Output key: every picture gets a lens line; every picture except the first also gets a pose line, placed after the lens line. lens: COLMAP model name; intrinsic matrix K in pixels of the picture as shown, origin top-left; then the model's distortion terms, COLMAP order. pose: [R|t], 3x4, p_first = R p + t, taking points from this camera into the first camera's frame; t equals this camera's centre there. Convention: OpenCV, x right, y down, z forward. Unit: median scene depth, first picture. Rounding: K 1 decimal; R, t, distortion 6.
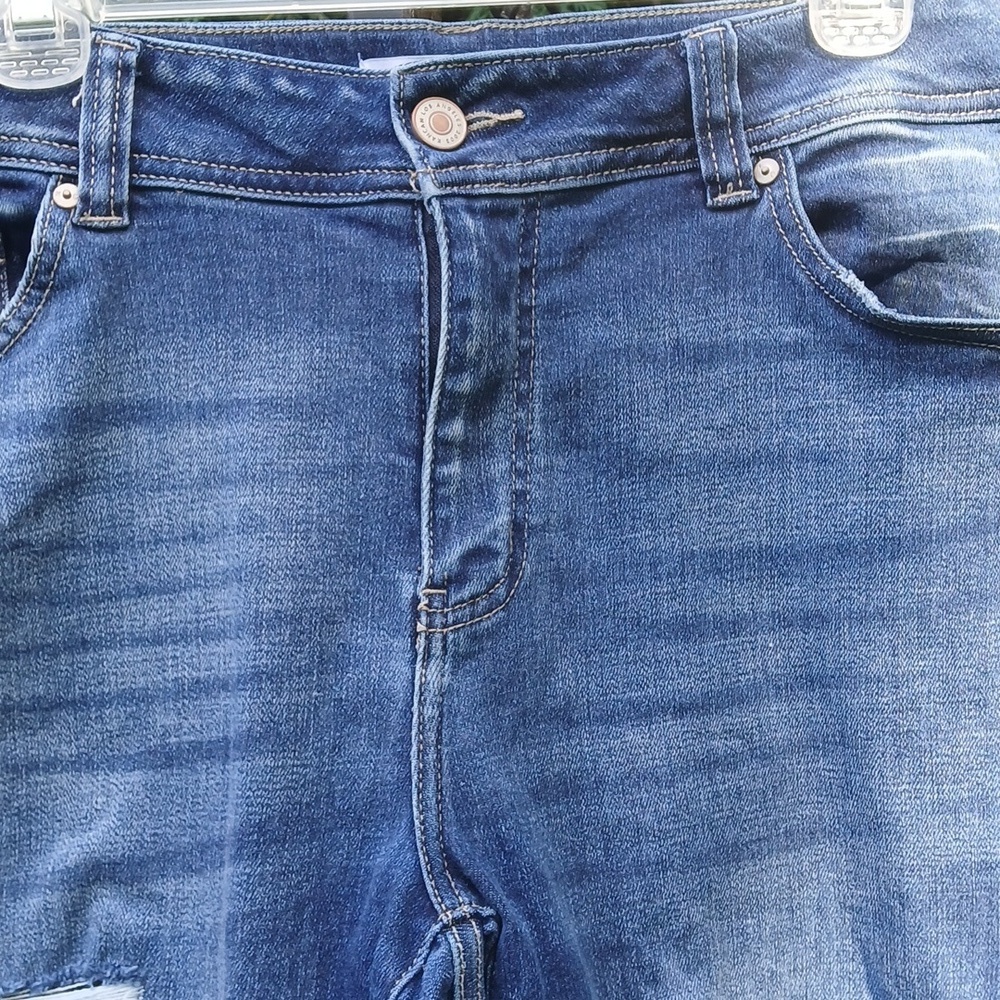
lens RADIAL K [[1632.3, 0, 487.4], [0, 1632.3, 487.0], [0, 0, 1]] dist [0.145784, -0.452795]
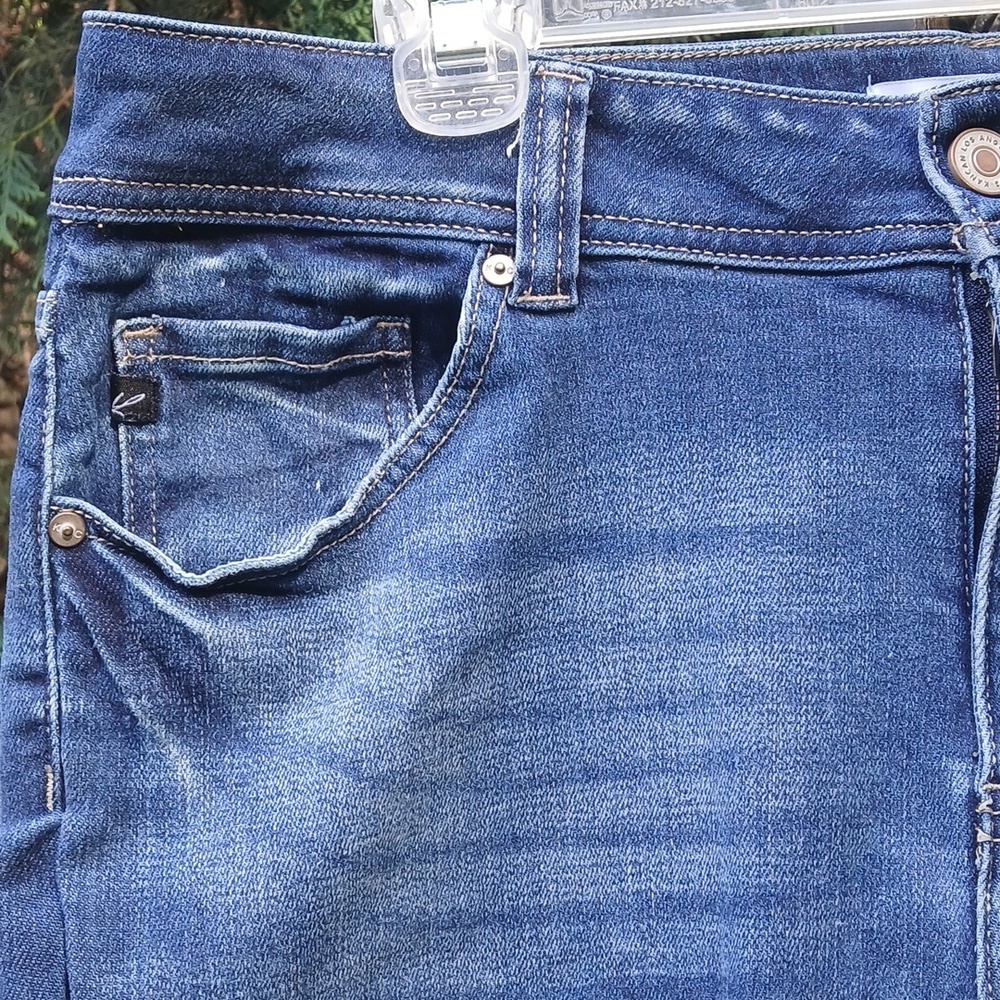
lens RADIAL K [[1632.3, 0, 487.4], [0, 1632.3, 487.0], [0, 0, 1]] dist [0.145784, -0.452795]
pose [[0.995435, -0.008018, -0.095101, -0.187097], [0.004468, 0.999287, -0.037482, -0.043781], [0.095333, 0.036886, 0.994762, 0.225631]]
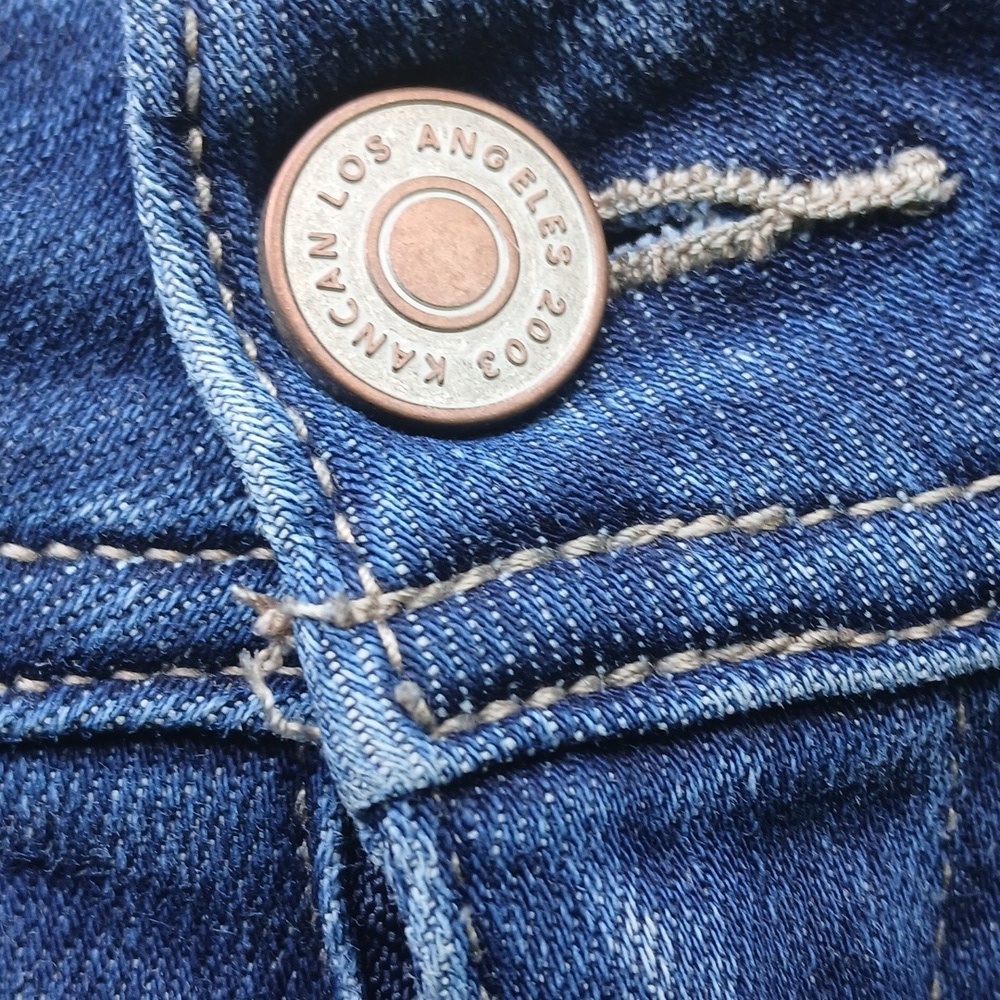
lens RADIAL K [[1632.3, 0, 487.4], [0, 1632.3, 487.0], [0, 0, 1]] dist [0.145784, -0.452795]
pose [[0.998886, -0.013919, -0.045092, -0.017371], [0.017293, 0.997011, 0.075305, -0.211419], [0.043909, -0.076001, 0.996140, 0.840433]]
